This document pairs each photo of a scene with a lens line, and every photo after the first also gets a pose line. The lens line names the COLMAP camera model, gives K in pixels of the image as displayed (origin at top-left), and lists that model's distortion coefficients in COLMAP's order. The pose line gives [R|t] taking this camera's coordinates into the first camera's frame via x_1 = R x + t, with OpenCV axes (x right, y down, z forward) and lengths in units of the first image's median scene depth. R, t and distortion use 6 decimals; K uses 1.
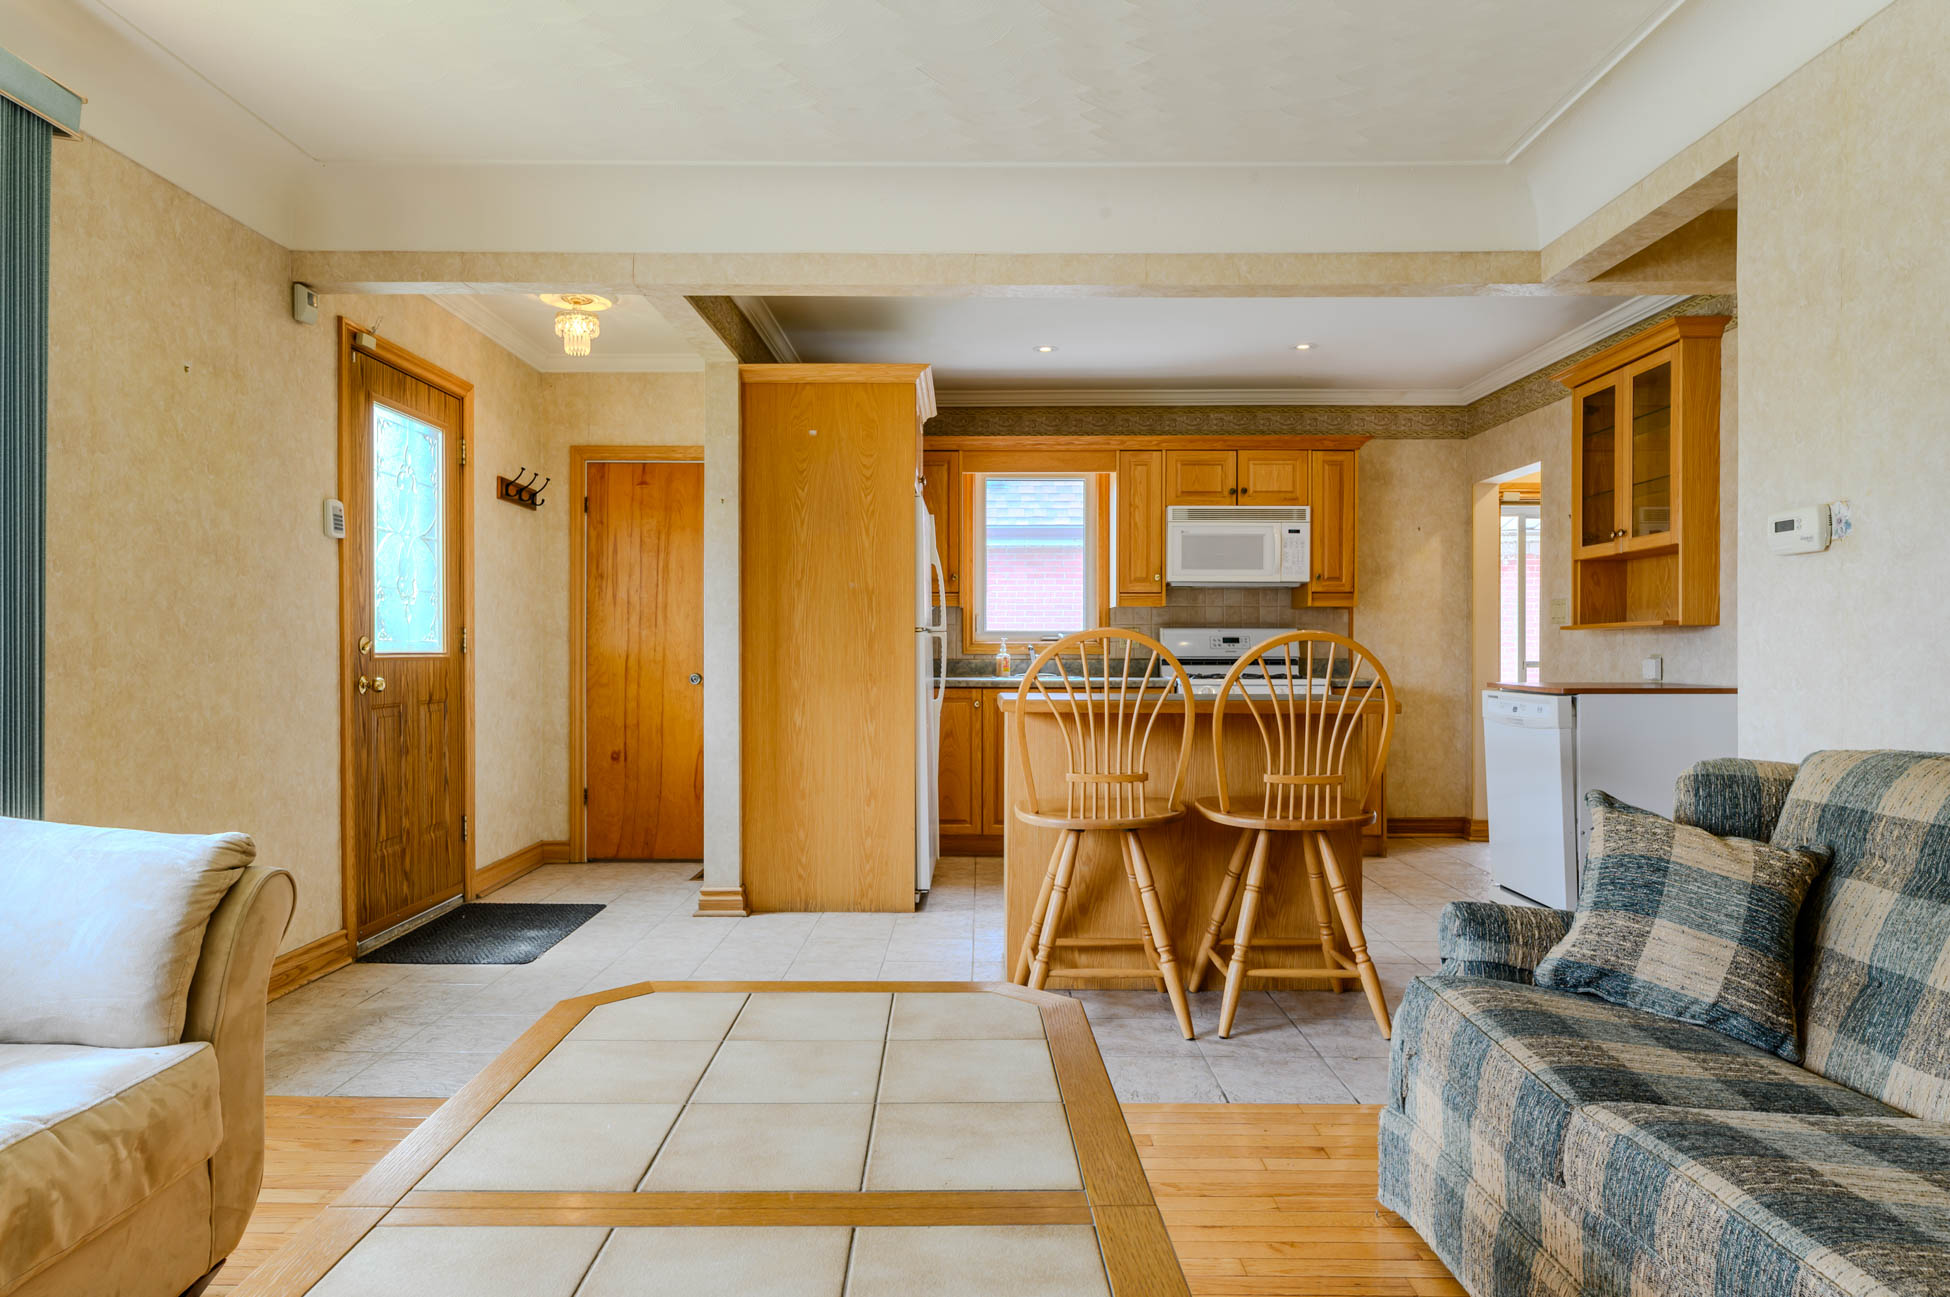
lens RADIAL K [[1232.3, 0, 1015.1], [0, 1232.3, 662.7], [0, 0, 1]] dist [0.001929, -0.000749]
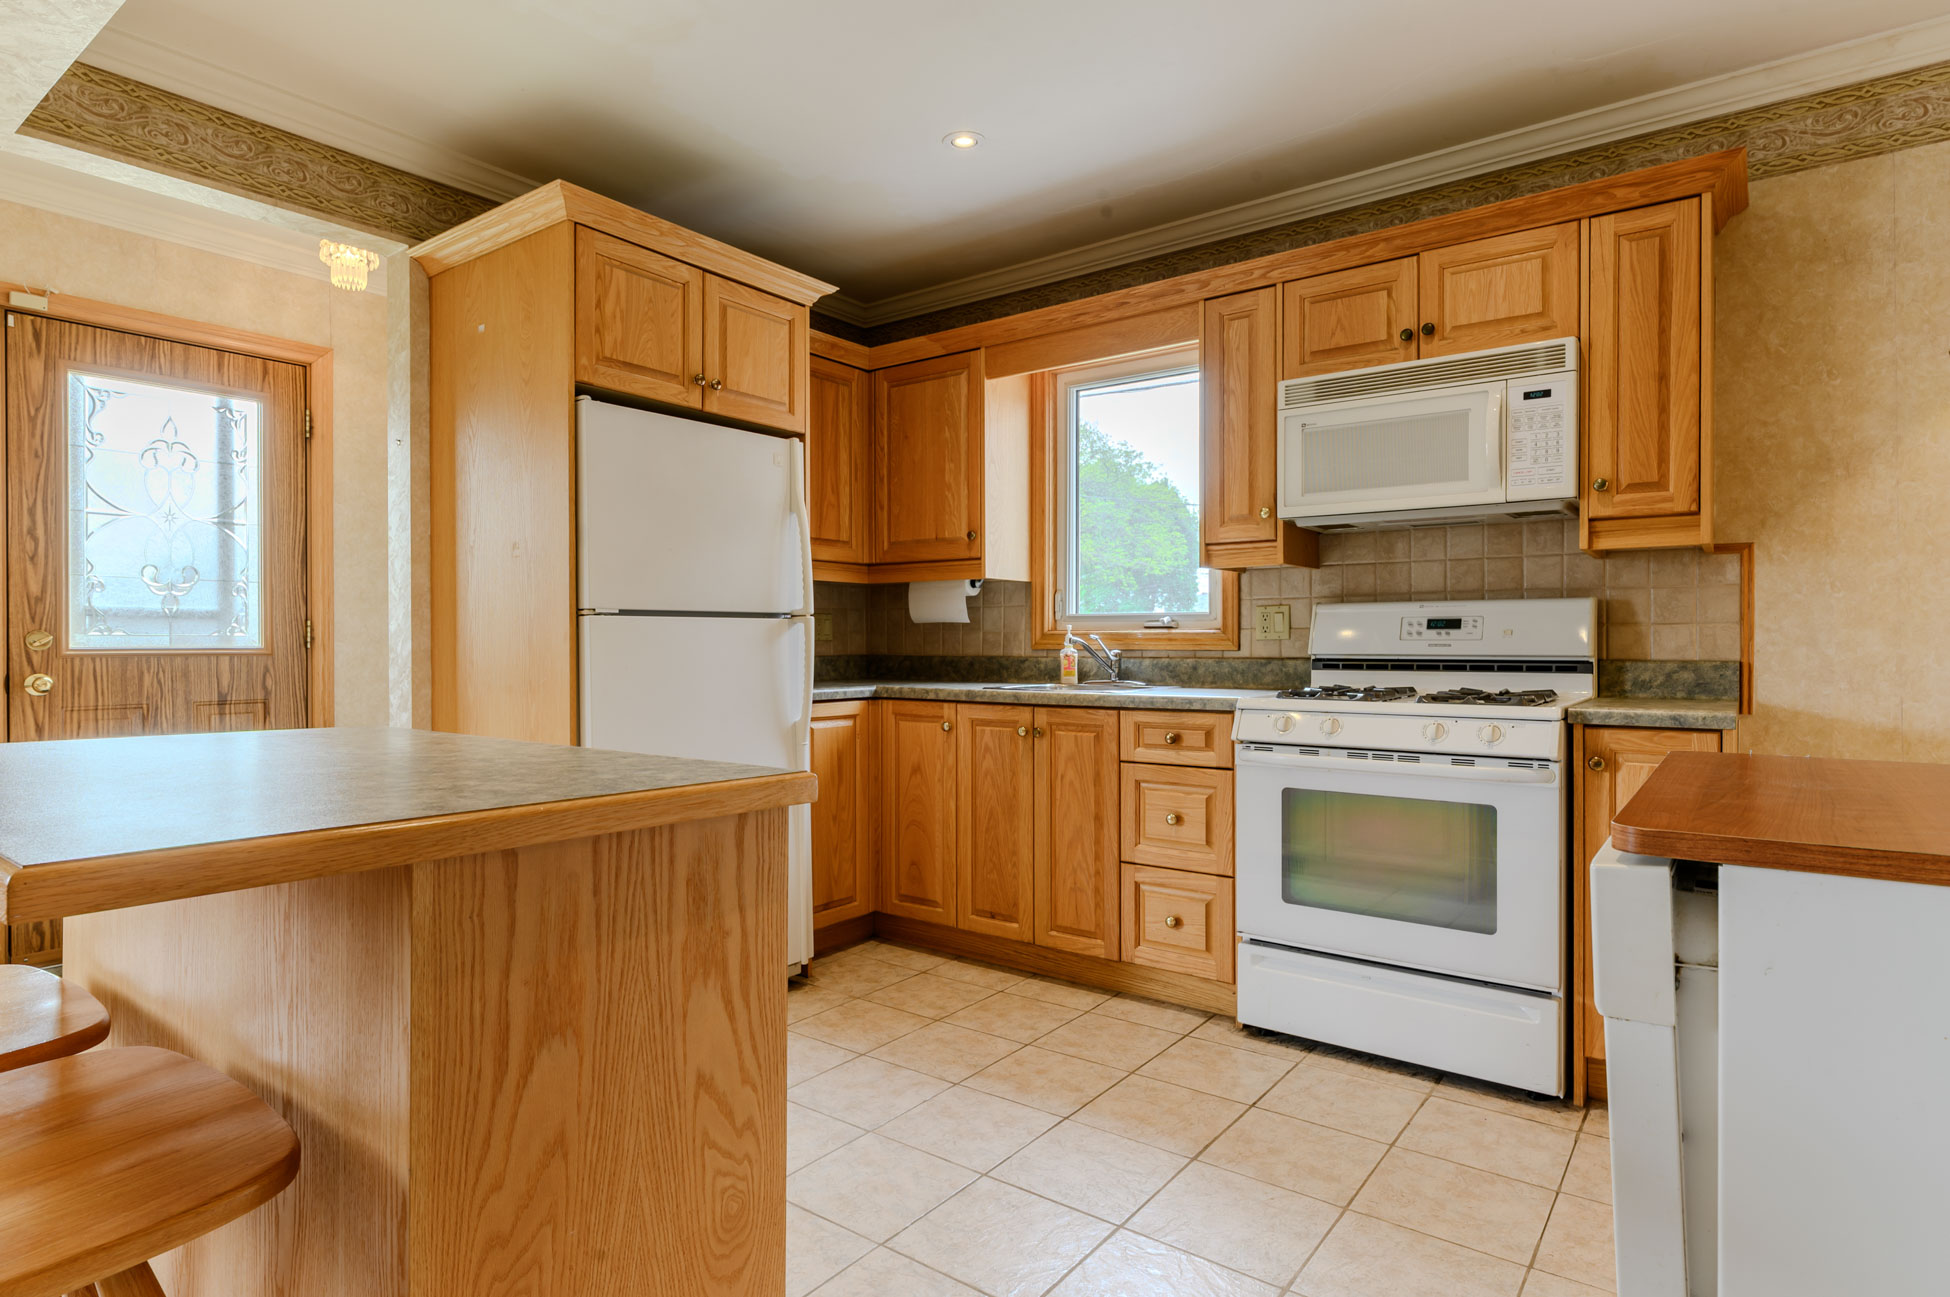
lens RADIAL K [[1064.0, 0, 963.9], [0, 1064.0, 648.7], [0, 0, 1]] dist [-0.001487, -0.000730]
pose [[0.772174, 0.002120, -0.635408, 0.417021], [-0.004075, 0.999990, -0.001616, -0.008258], [0.635398, 0.003837, 0.772175, 0.710173]]
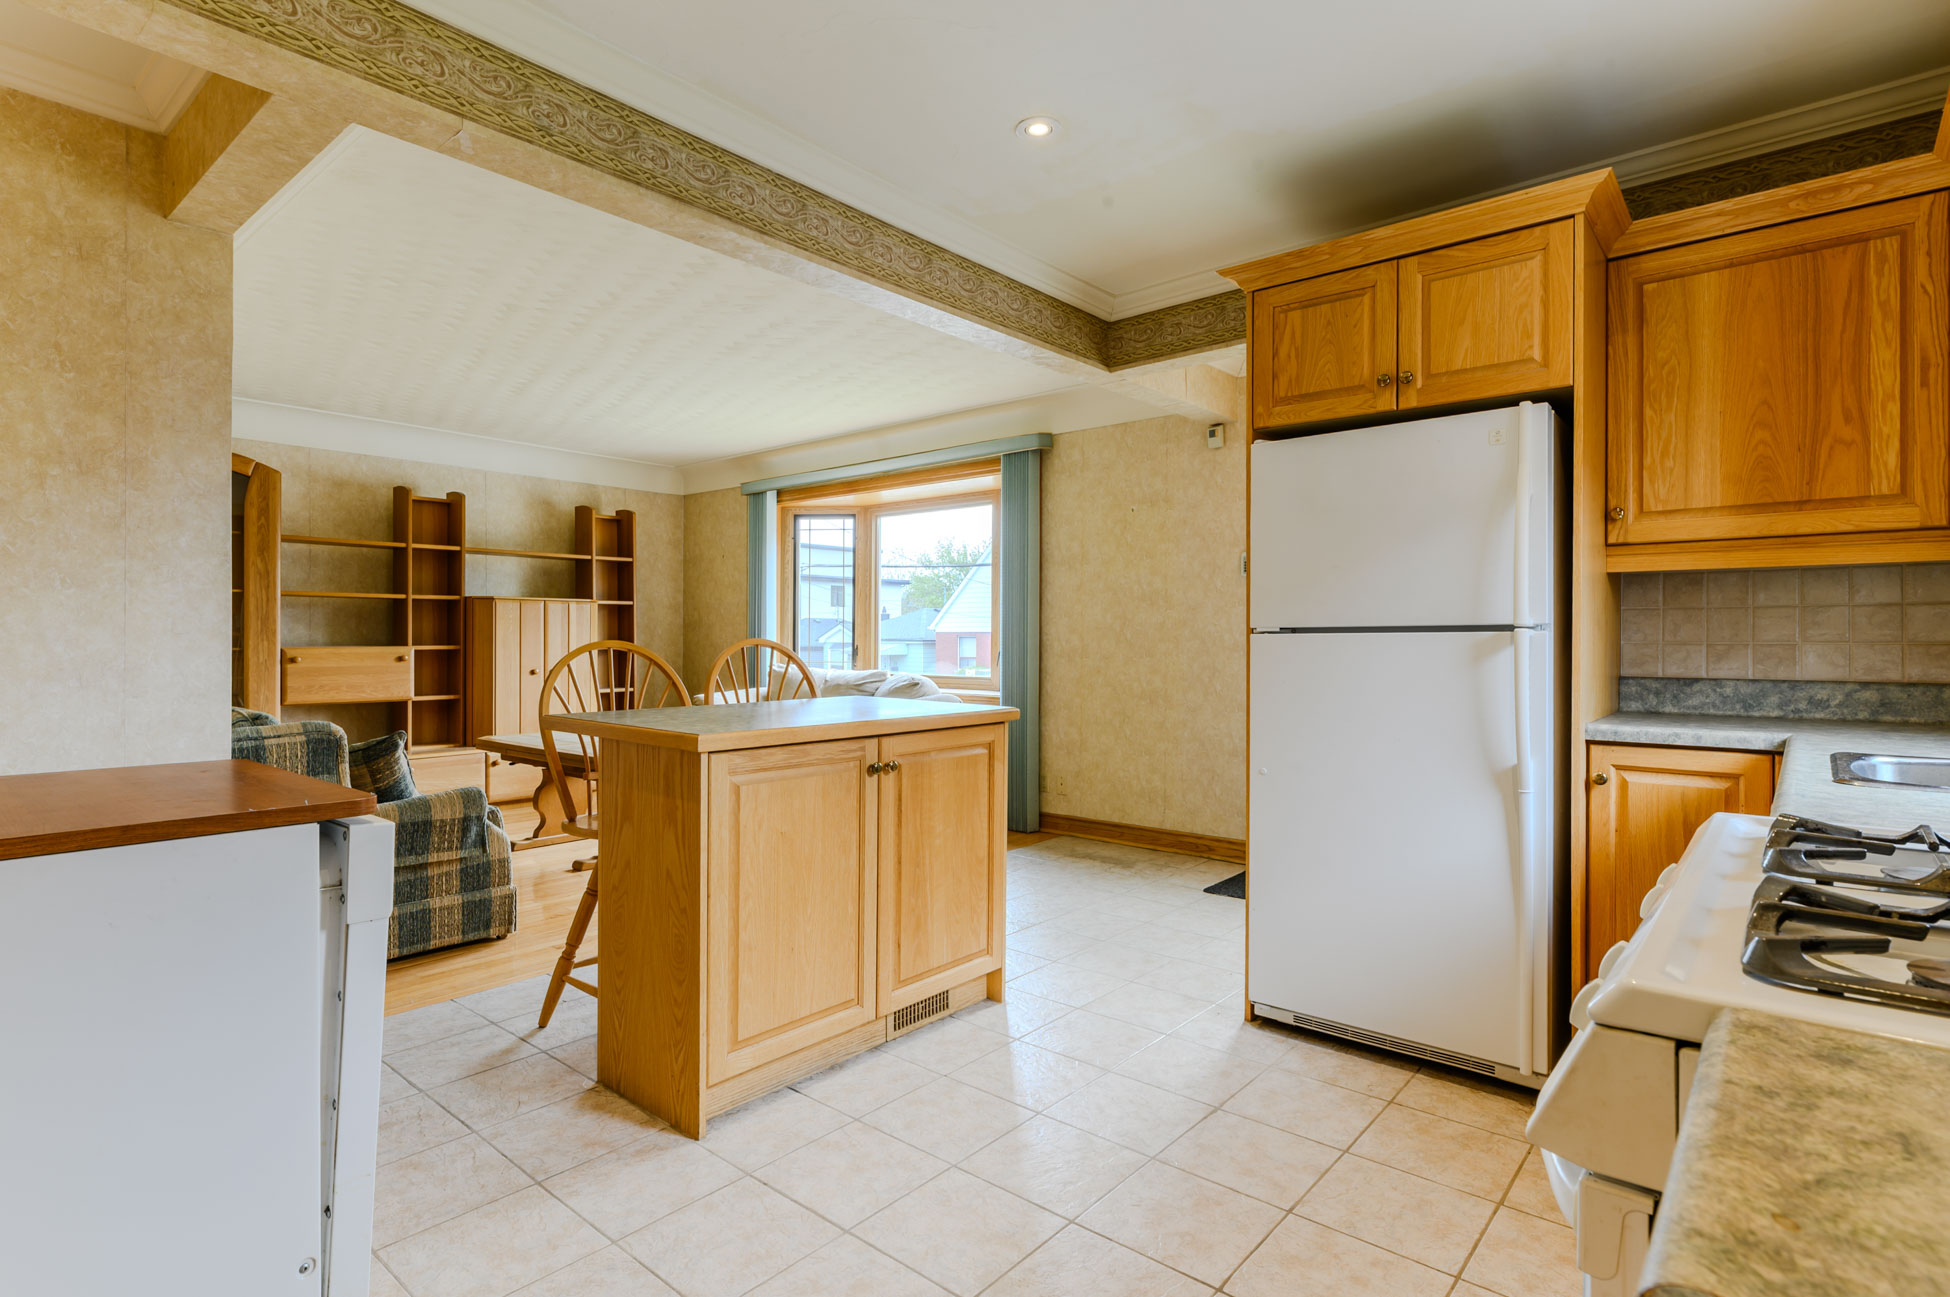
lens RADIAL K [[990.0, 0, 938.8], [0, 990.0, 641.5], [0, 0, 1]] dist [-0.015212, 0.005652]
pose [[-0.706134, 0.000836, -0.708078, 0.457845], [-0.006524, 0.999949, 0.007687, -0.024269], [0.708049, 0.010047, -0.706092, 1.282234]]
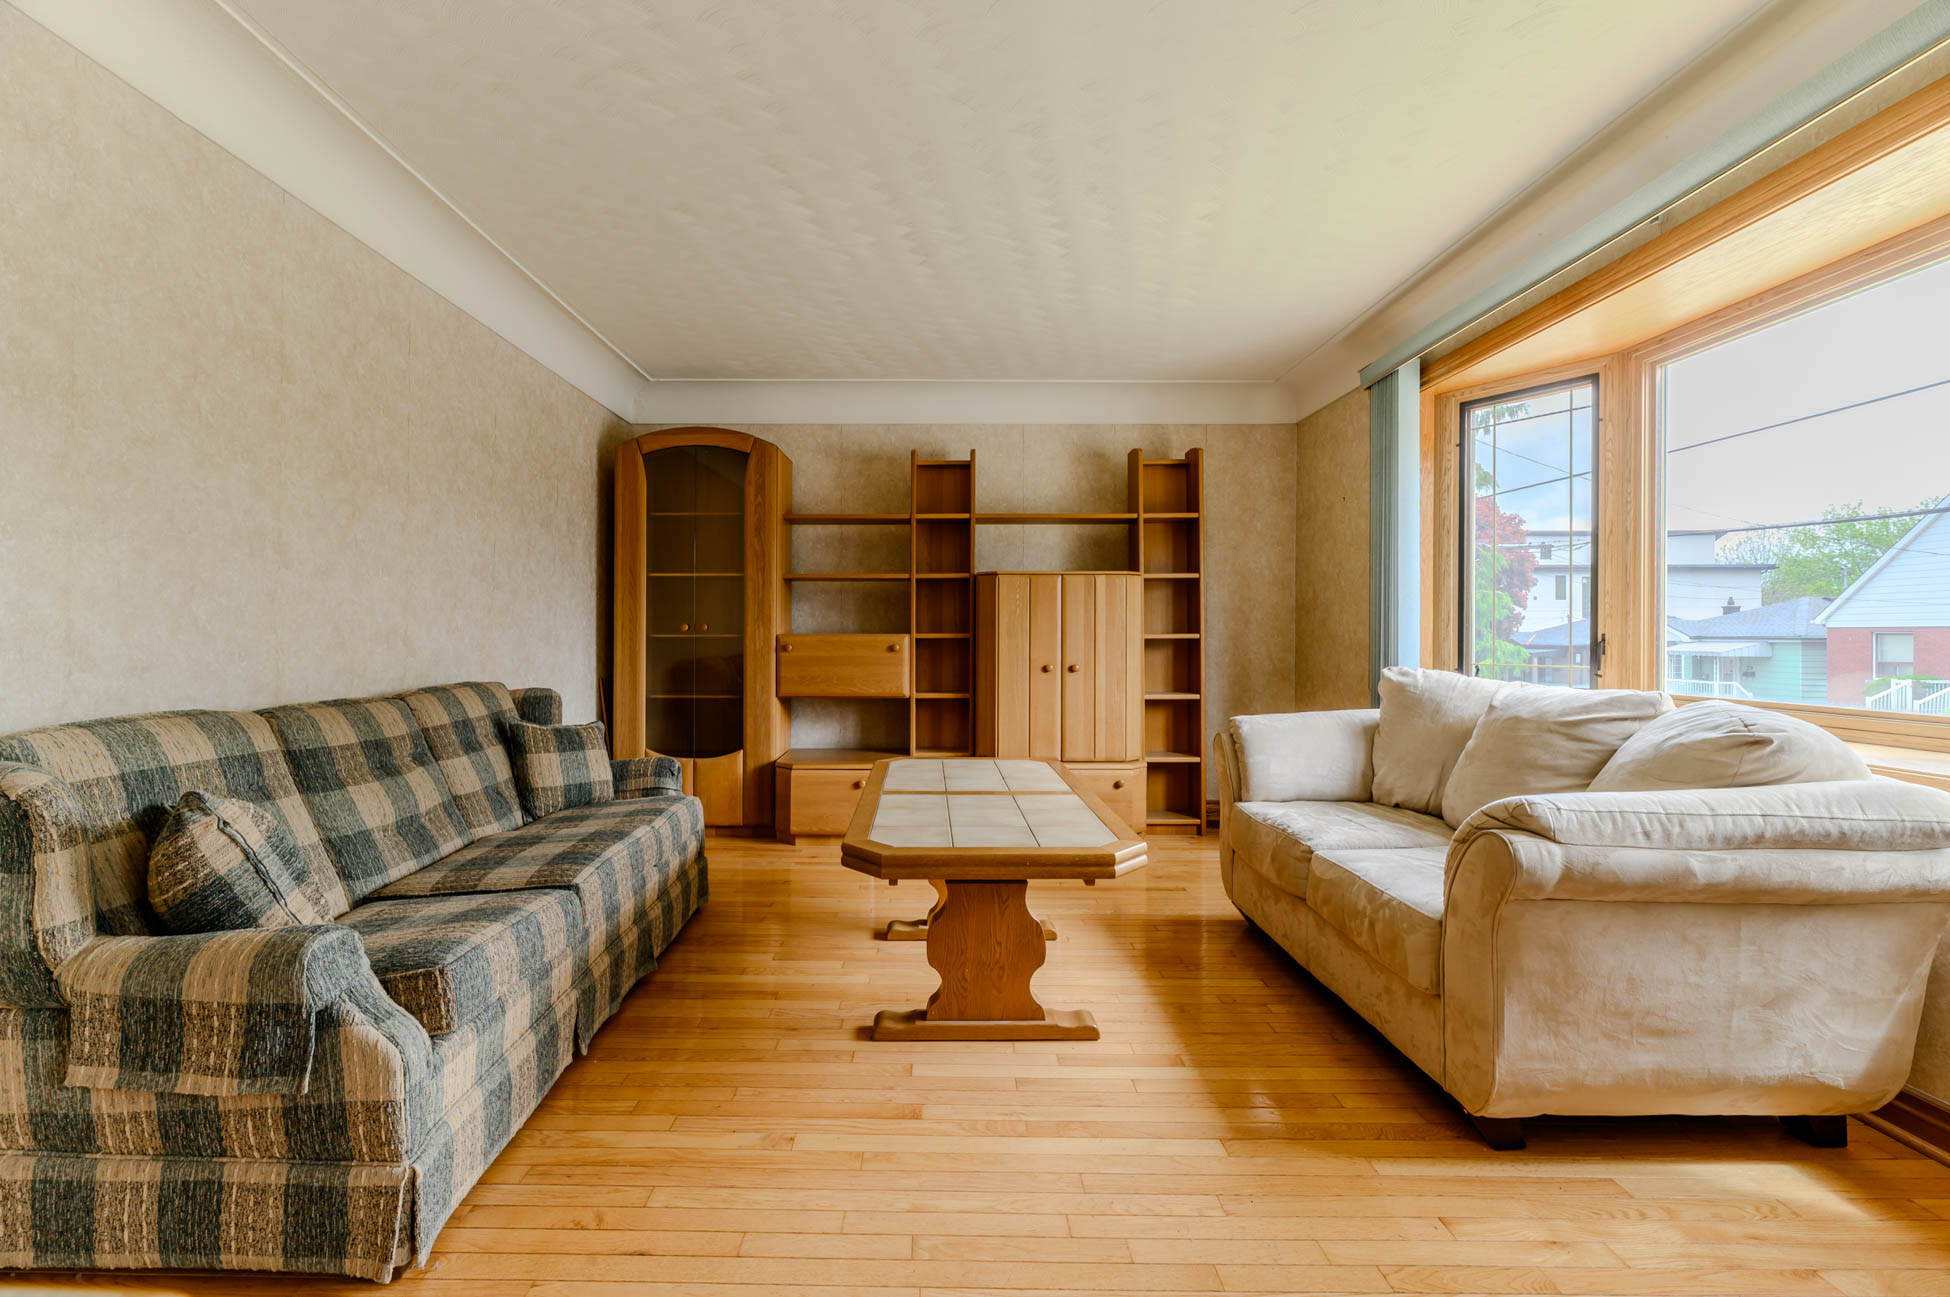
lens RADIAL K [[810.5, 0, 929.3], [0, 810.5, 630.2], [0, 0, 1]] dist [0.001534, -0.001387]
pose [[-0.998655, -0.003477, 0.051731, -0.046674], [-0.003465, 0.999994, 0.000321, -0.008071], [-0.051732, 0.000141, -0.998661, 0.767239]]
